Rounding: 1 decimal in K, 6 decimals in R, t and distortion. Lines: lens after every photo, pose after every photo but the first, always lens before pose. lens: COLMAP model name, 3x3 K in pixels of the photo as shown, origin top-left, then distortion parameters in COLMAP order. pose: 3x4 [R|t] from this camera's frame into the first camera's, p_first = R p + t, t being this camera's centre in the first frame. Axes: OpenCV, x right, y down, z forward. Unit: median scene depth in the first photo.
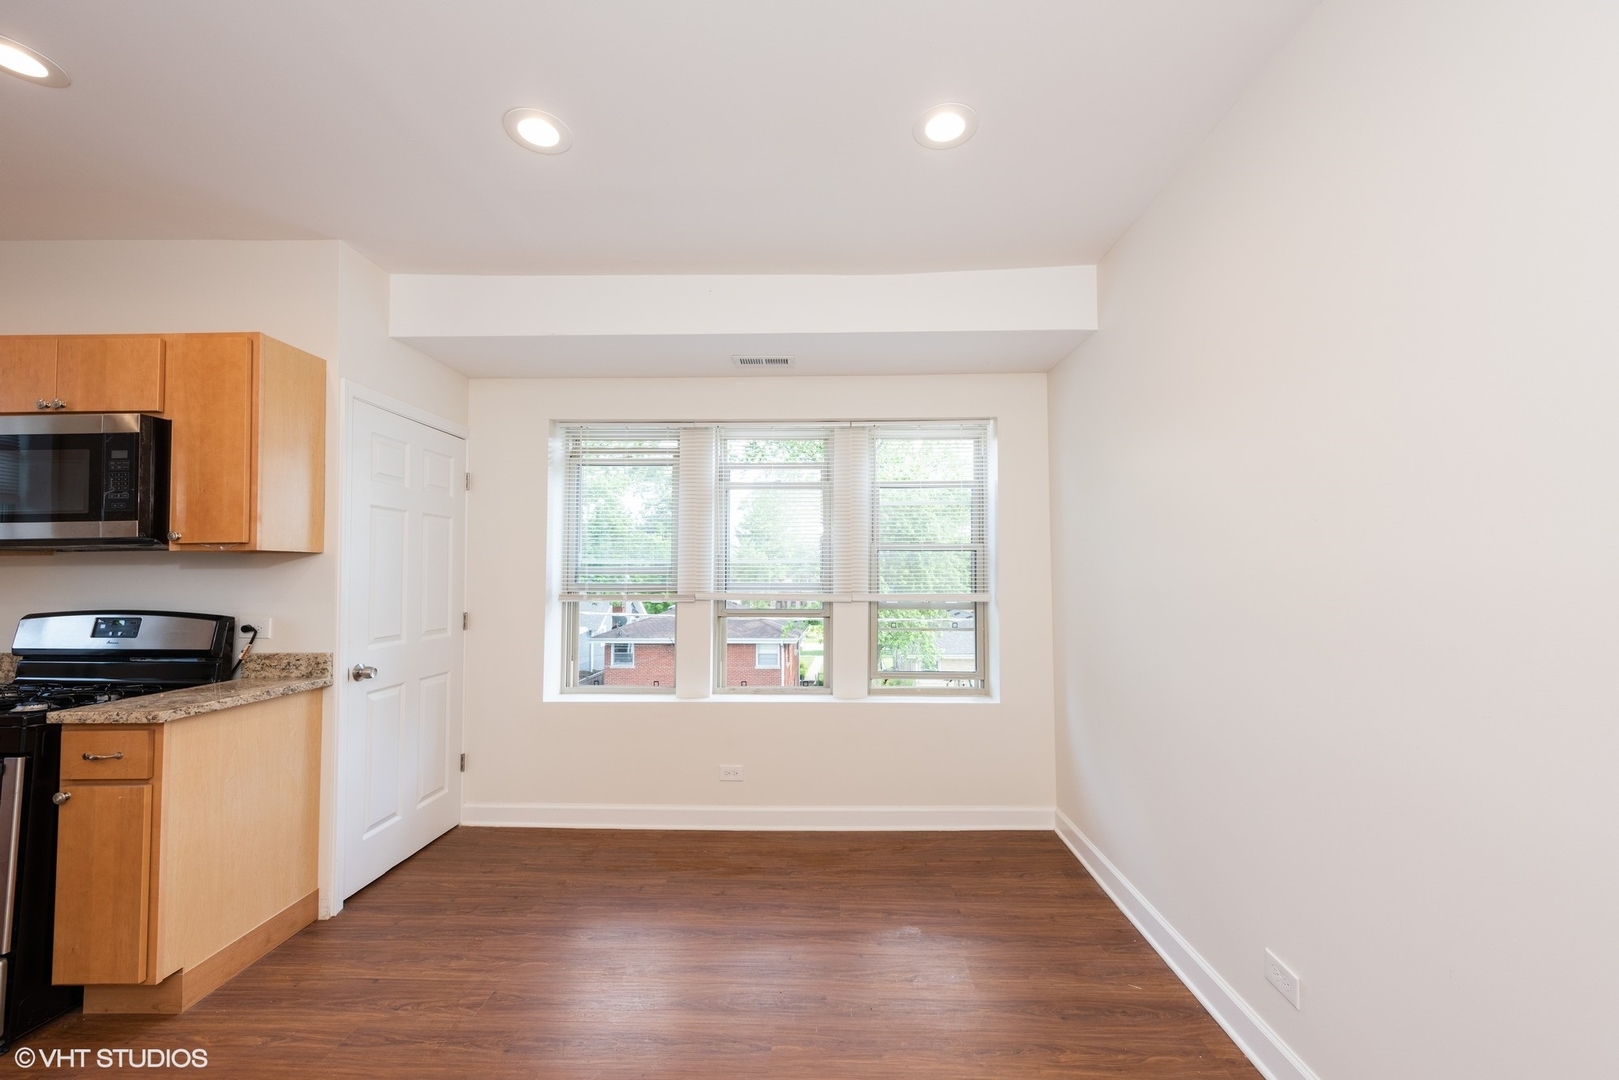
lens RADIAL K [[642.1, 0, 809.7], [0, 642.1, 553.0], [0, 0, 1]] dist [0.013082, -0.004139]
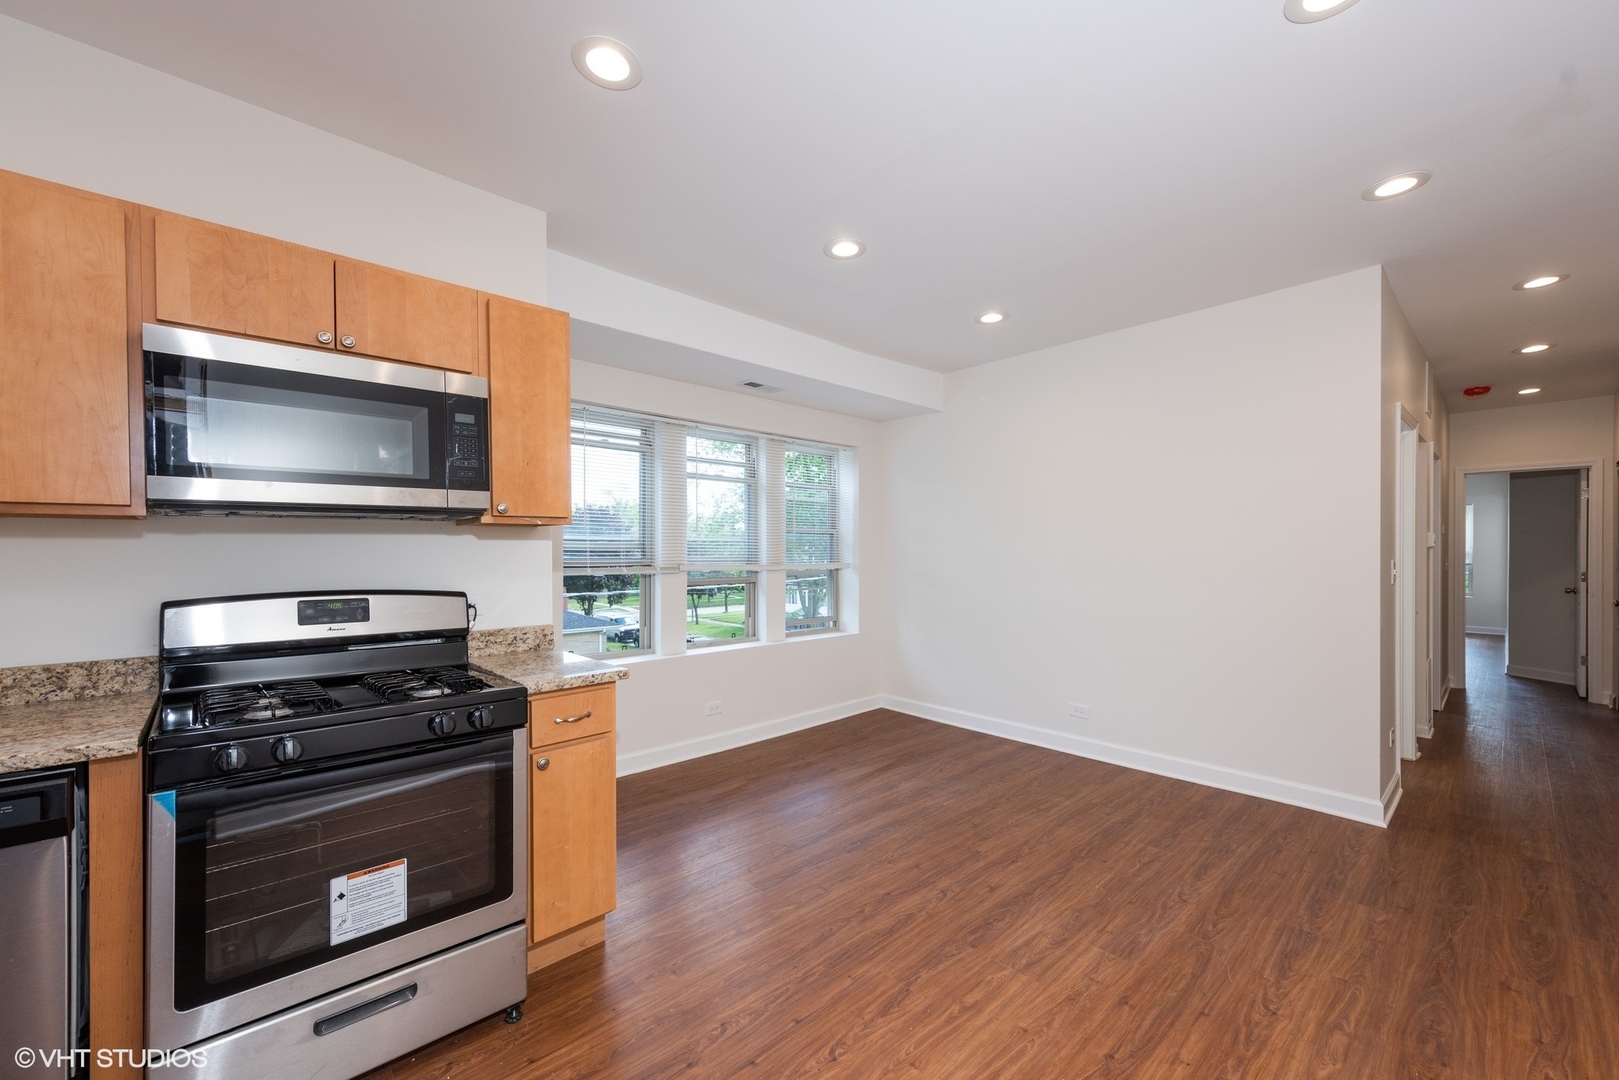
lens RADIAL K [[642.1, 0, 806.7], [0, 642.1, 554.7], [0, 0, 1]] dist [0.013082, -0.004139]
pose [[0.714815, -0.004174, 0.699302, -1.156870], [-0.022425, 0.999331, 0.028888, 0.004935], [-0.698954, -0.036331, 0.714243, -0.011017]]
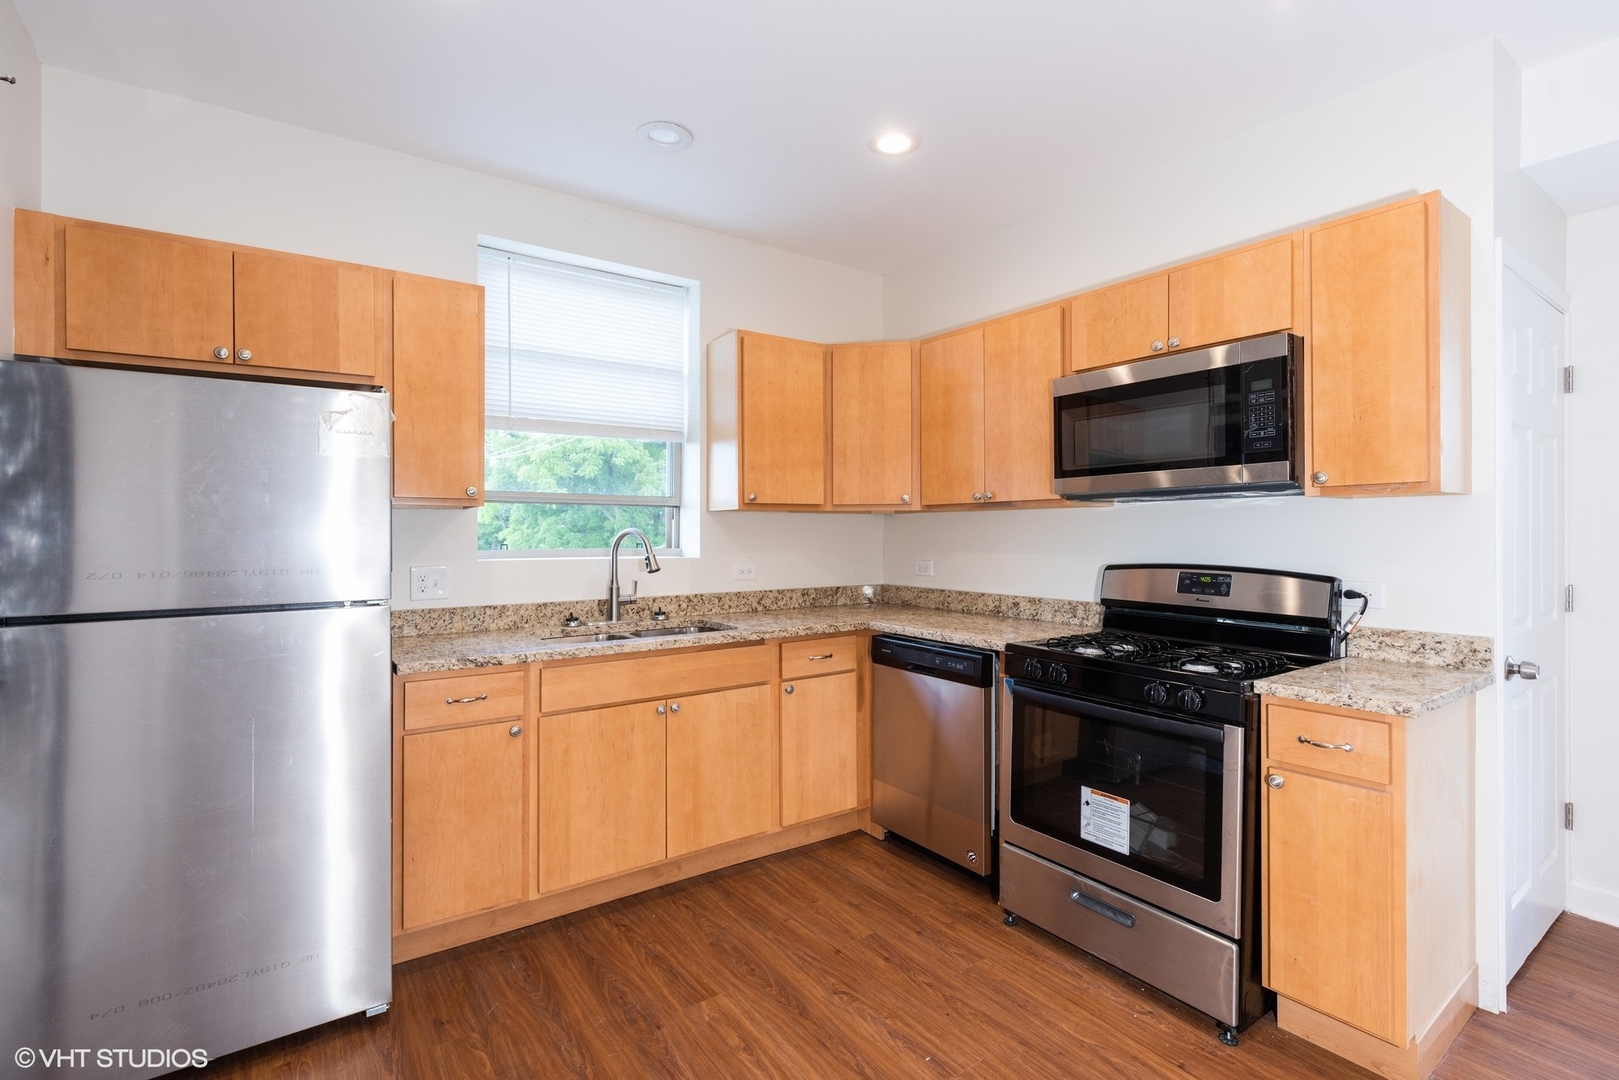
lens RADIAL K [[748.5, 0, 811.9], [0, 748.5, 531.4], [0, 0, 1]] dist [0.003186, -0.000666]
pose [[0.610604, 0.004232, -0.791925, -0.545247], [0.025070, 0.999381, 0.024671, 0.001682], [0.791539, -0.034917, 0.610120, -0.070105]]
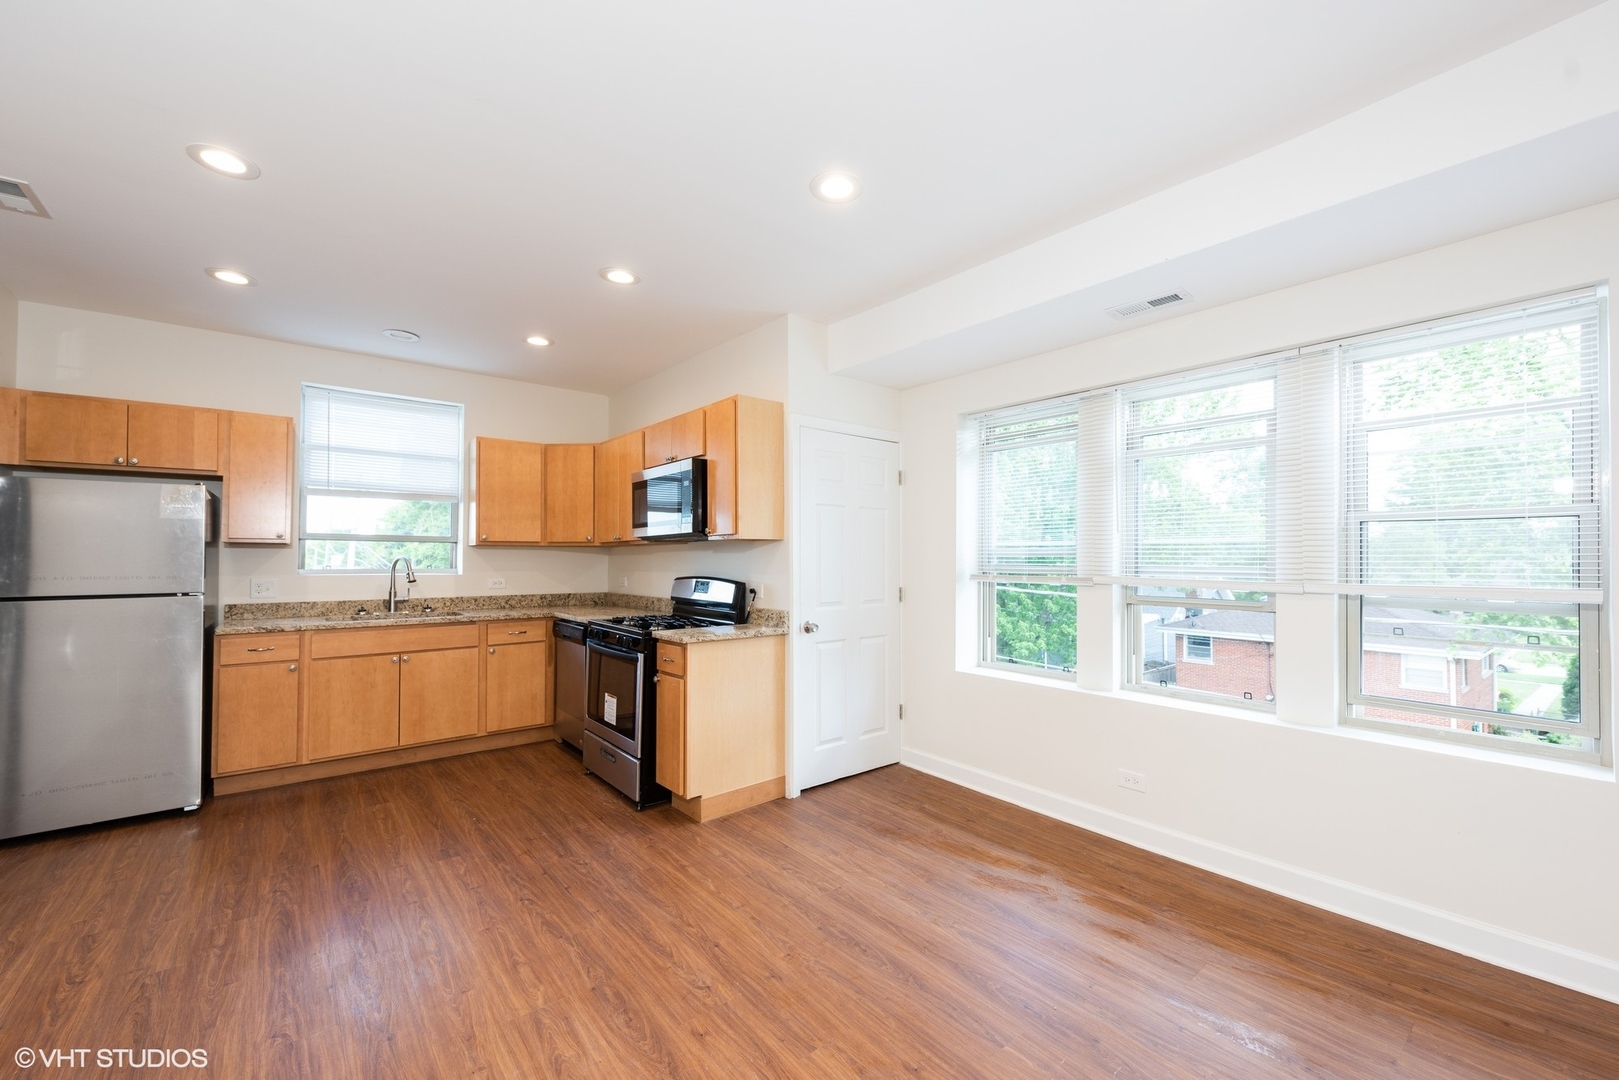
lens RADIAL K [[642.1, 0, 807.3], [0, 642.1, 547.0], [0, 0, 1]] dist [0.013082, -0.004139]
pose [[0.657704, -0.010012, -0.753210, 0.338213], [0.022173, 0.999736, 0.006073, 0.008135], [0.752950, -0.020696, 0.657752, 0.115184]]
